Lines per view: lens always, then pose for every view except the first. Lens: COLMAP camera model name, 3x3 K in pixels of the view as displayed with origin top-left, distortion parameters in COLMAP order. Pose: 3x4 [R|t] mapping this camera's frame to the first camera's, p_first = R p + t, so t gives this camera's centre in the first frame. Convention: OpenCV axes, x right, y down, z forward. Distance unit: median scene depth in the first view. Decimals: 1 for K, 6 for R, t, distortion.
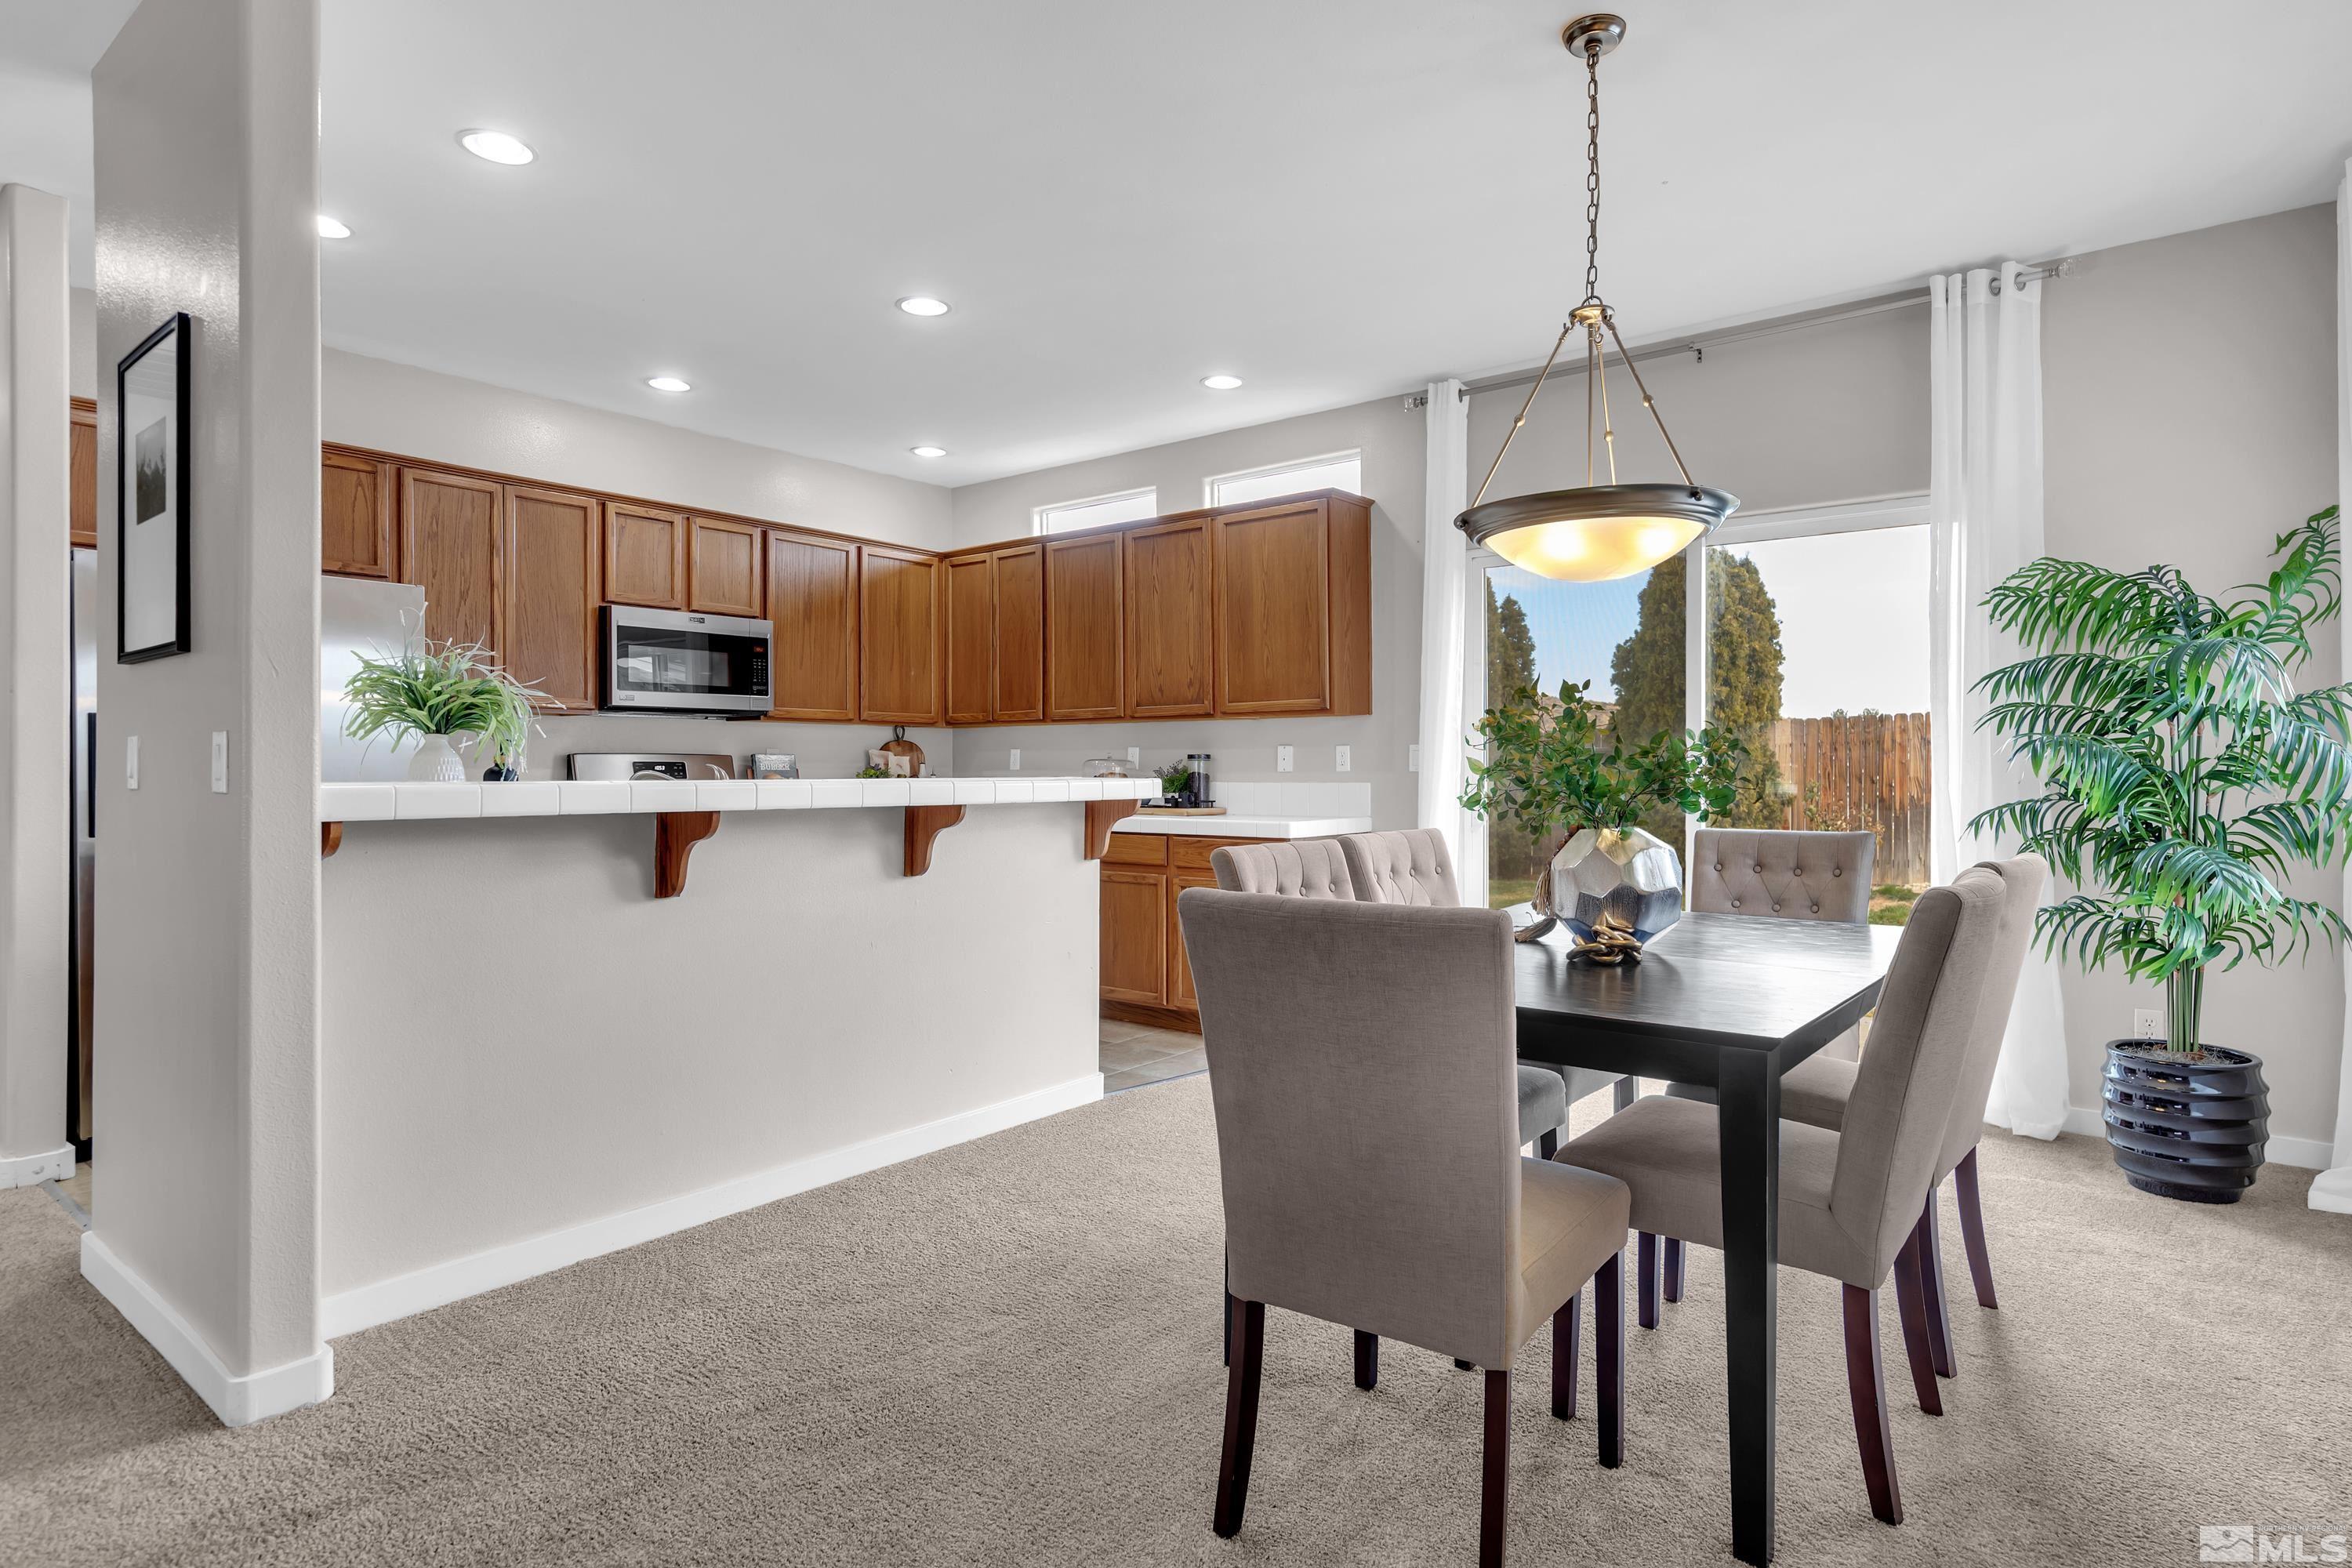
lens RADIAL K [[1274.9, 0, 1176.0], [0, 1274.9, 784.0], [0, 0, 1]] dist [-0.001058, 0.000034]
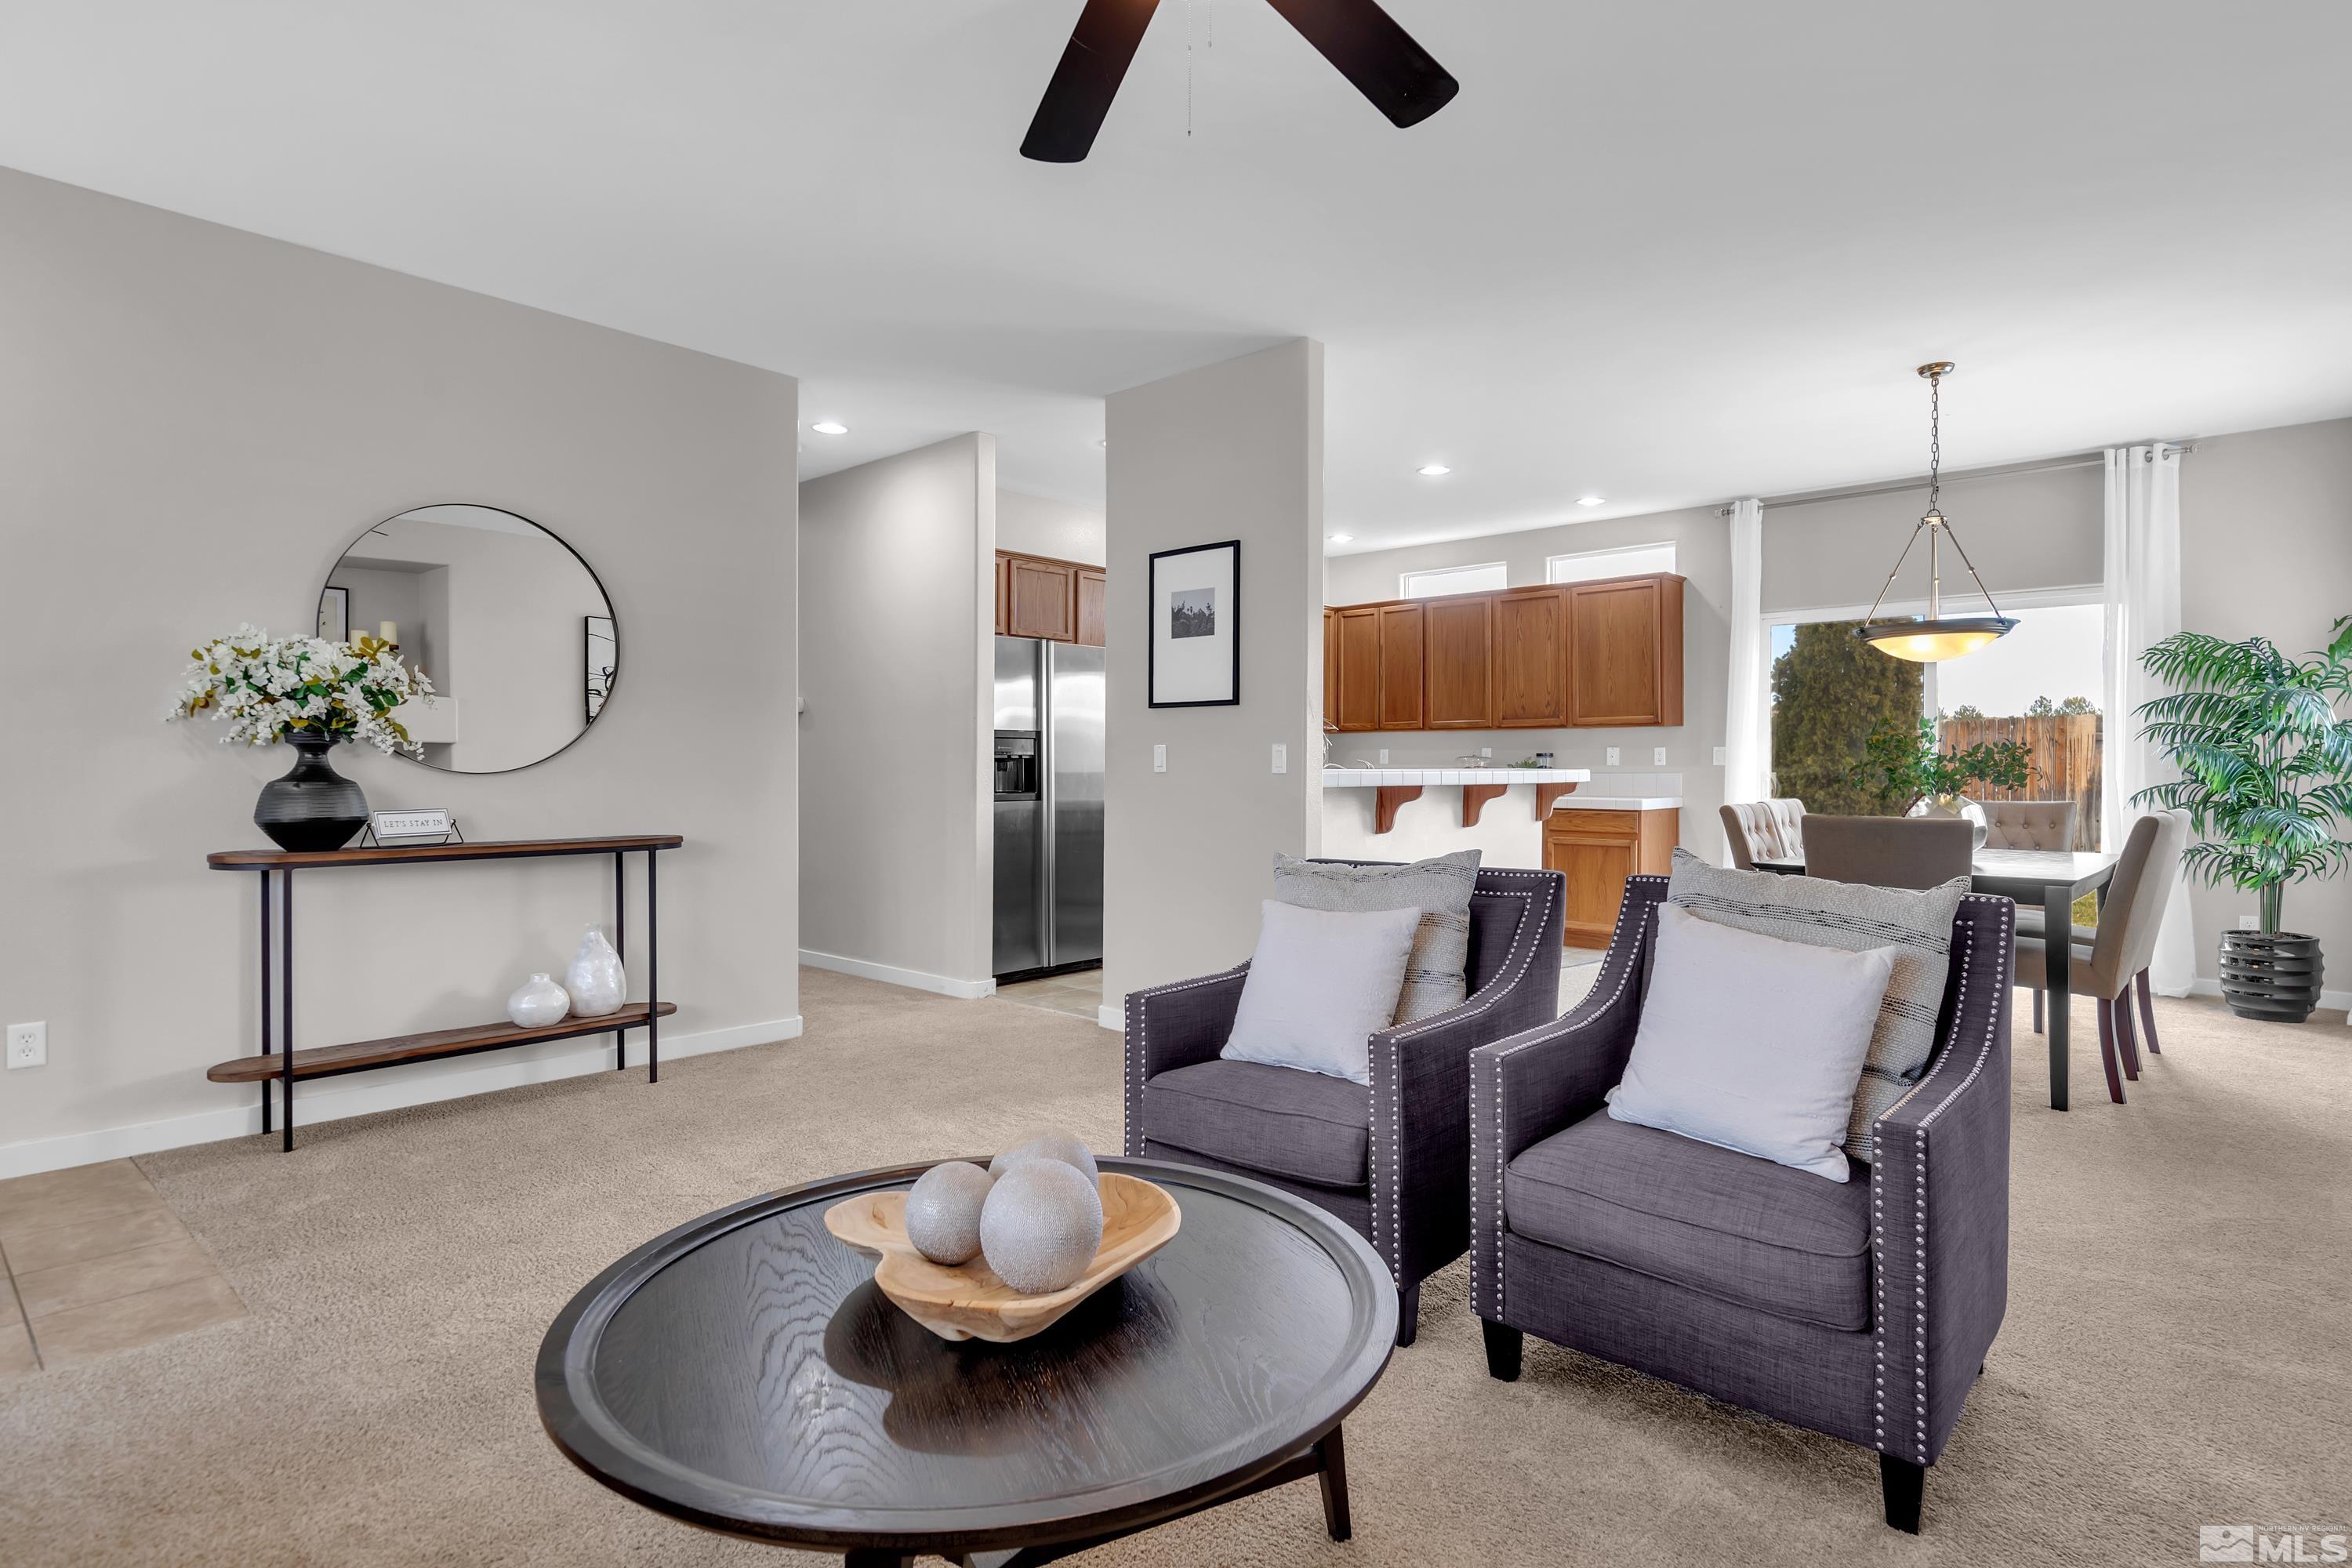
lens RADIAL K [[1241.0, 0, 1176.0], [0, 1241.0, 784.0], [0, 0, 1]] dist [-0.000197, -0.000113]
pose [[0.997833, 0.002982, -0.065728, -0.502642], [-0.002719, 0.999988, 0.004082, 0.010720], [0.065739, -0.003894, 0.997829, -0.674226]]
